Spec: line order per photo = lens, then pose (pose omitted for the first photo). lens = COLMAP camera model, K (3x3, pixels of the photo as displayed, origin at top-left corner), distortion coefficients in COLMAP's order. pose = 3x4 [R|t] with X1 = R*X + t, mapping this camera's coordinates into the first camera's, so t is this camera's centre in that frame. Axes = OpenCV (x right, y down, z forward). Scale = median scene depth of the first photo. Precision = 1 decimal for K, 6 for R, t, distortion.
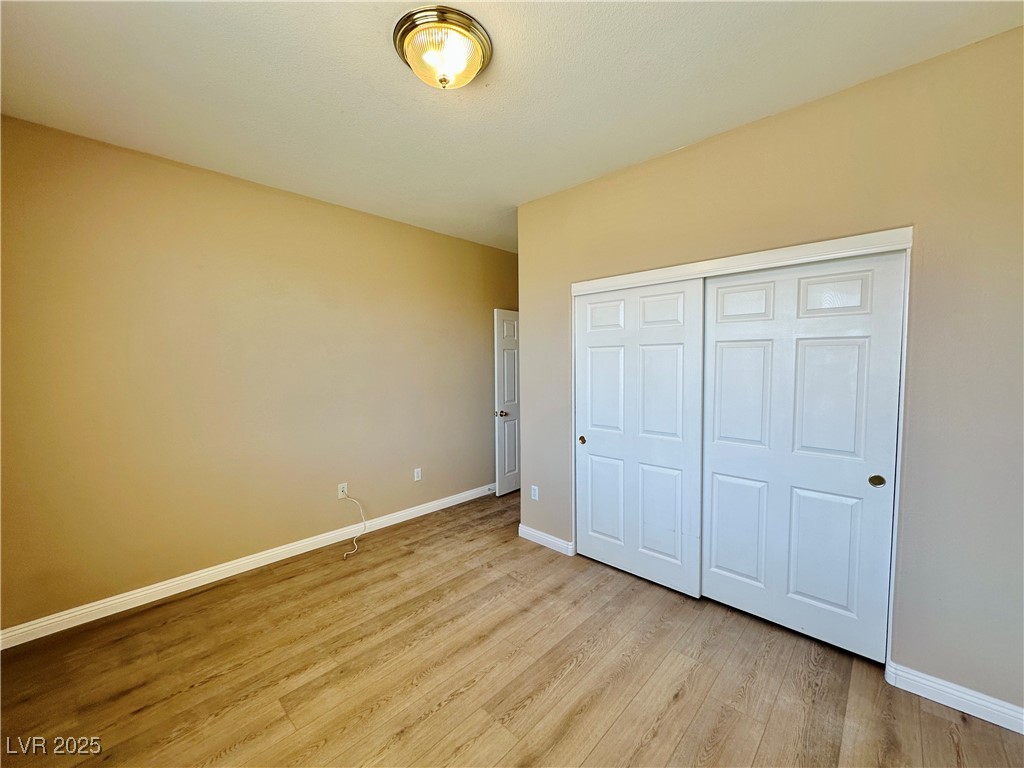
lens RADIAL K [[408.3, 0, 512.5], [0, 408.3, 384.5], [0, 0, 1]] dist [-0.003200, 0.000889]
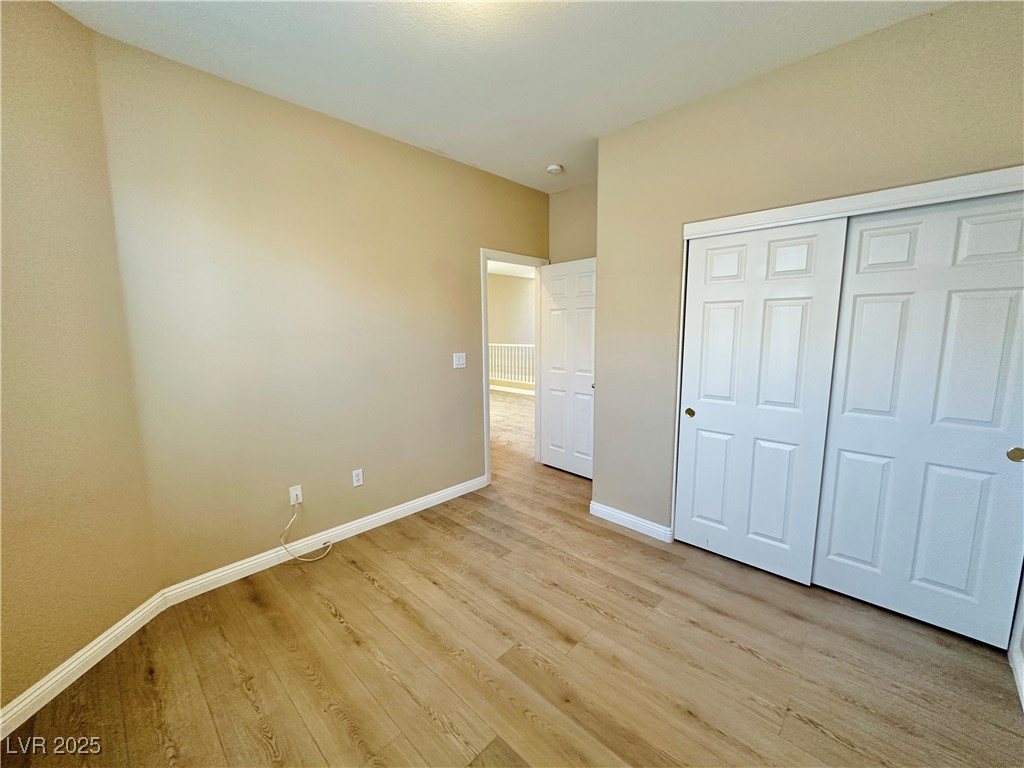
lens RADIAL K [[408.3, 0, 534.4], [0, 408.3, 377.0], [0, 0, 1]] dist [-0.003200, 0.000889]
pose [[0.999813, -0.008980, 0.017134, -0.181816], [0.007643, 0.997035, 0.076566, -0.008411], [-0.017771, -0.076421, 0.996917, 0.173863]]
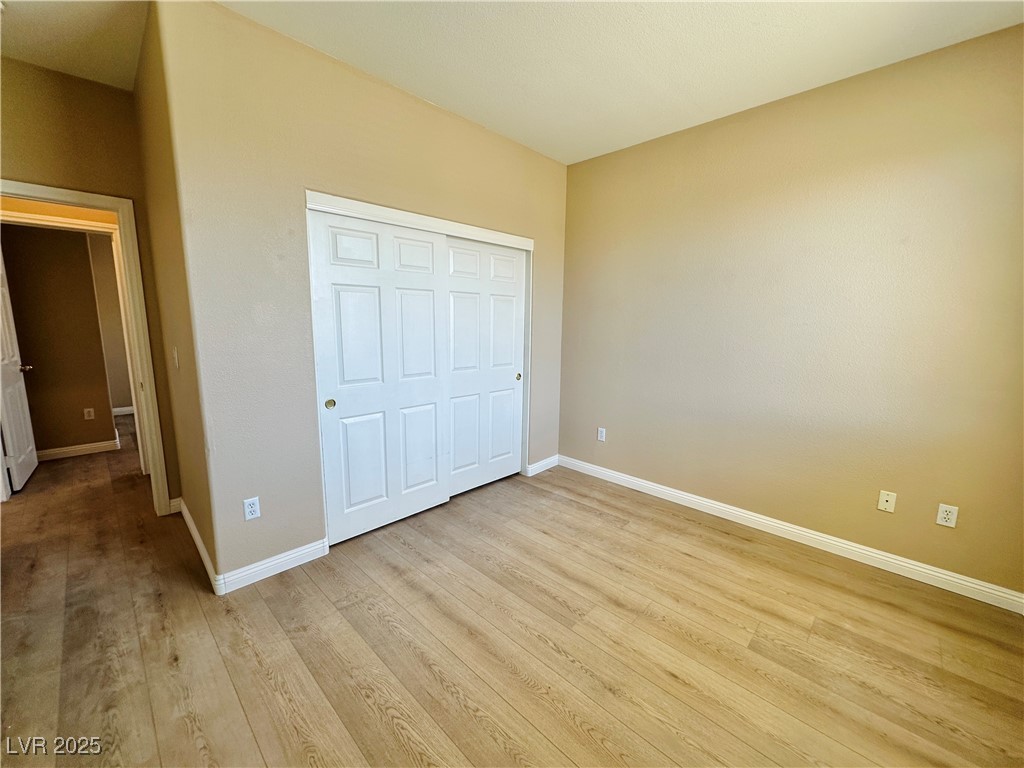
lens RADIAL K [[408.3, 0, 512.2], [0, 408.3, 384.9], [0, 0, 1]] dist [-0.003200, 0.000889]
pose [[0.012932, -0.152501, 0.988219, -0.663766], [0.042399, 0.987496, 0.151834, -0.005423], [-0.999017, 0.039936, 0.019236, 0.707425]]
